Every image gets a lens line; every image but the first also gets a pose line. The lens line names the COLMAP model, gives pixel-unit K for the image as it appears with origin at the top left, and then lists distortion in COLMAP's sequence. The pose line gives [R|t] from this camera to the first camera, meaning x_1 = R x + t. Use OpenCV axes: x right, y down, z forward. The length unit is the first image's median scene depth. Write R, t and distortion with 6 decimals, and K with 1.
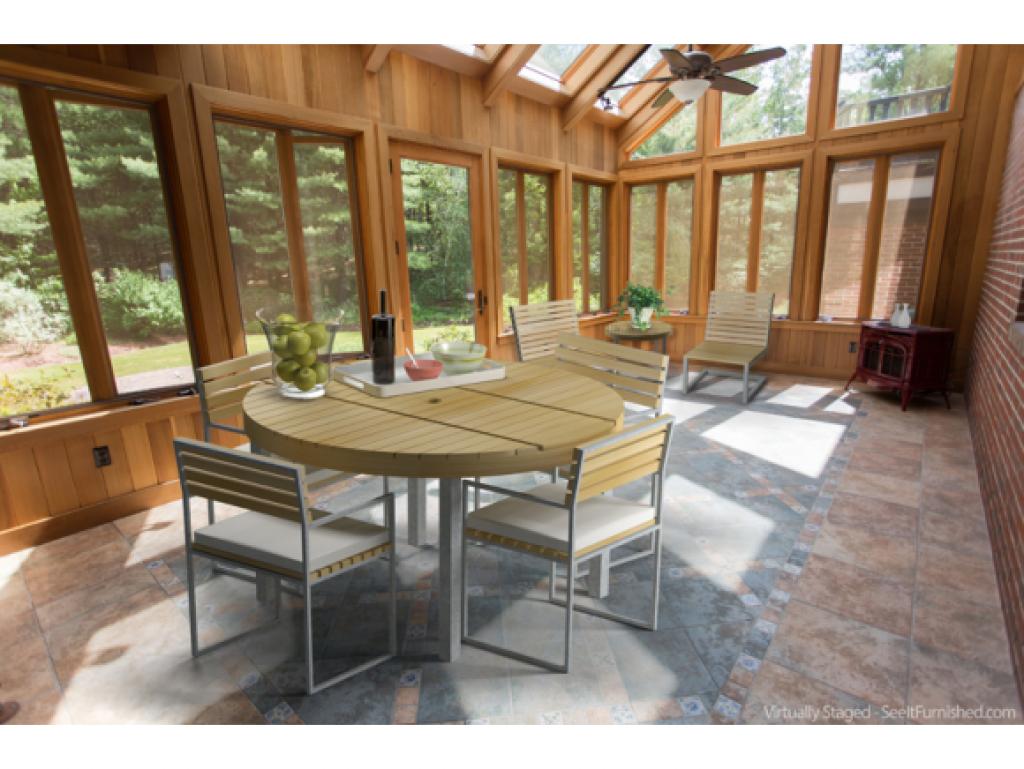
lens RADIAL K [[497.6, 0, 516.3], [0, 497.6, 386.6], [0, 0, 1]] dist [-0.003659, 0.000102]
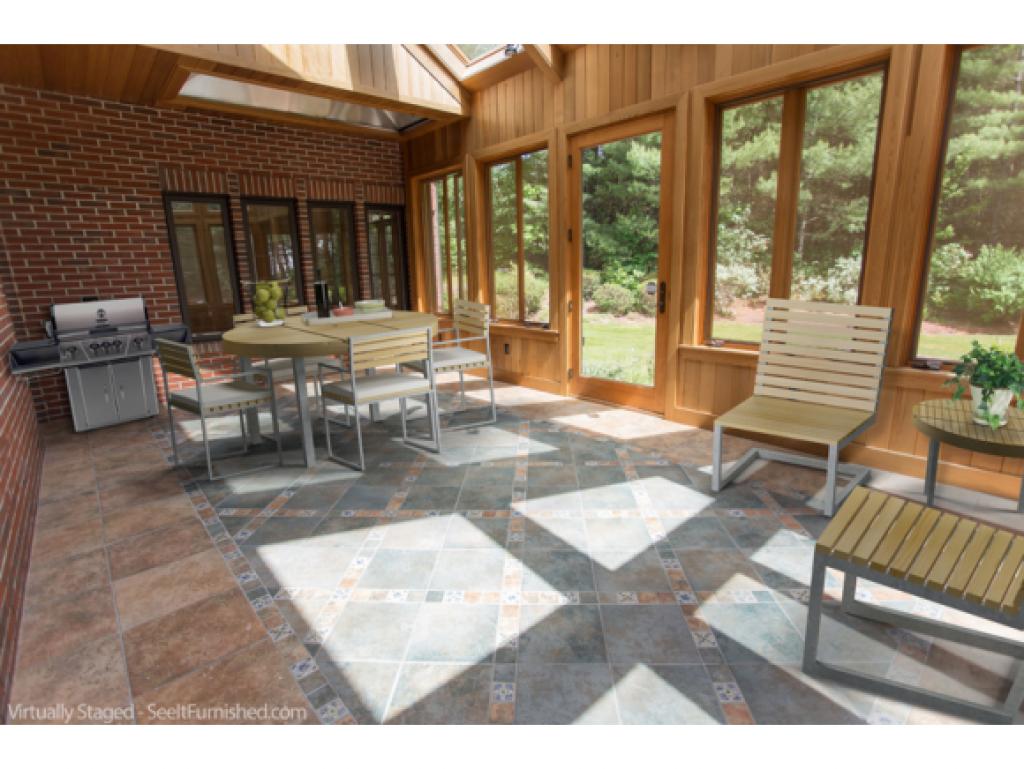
lens RADIAL K [[497.6, 0, 516.3], [0, 497.6, 374.1], [0, 0, 1]] dist [-0.003659, 0.000102]
pose [[-0.153304, 0.227151, -0.961717, 1.063934], [-0.200106, 0.945923, 0.255319, -0.292392], [0.967706, 0.231587, -0.099560, 1.237640]]
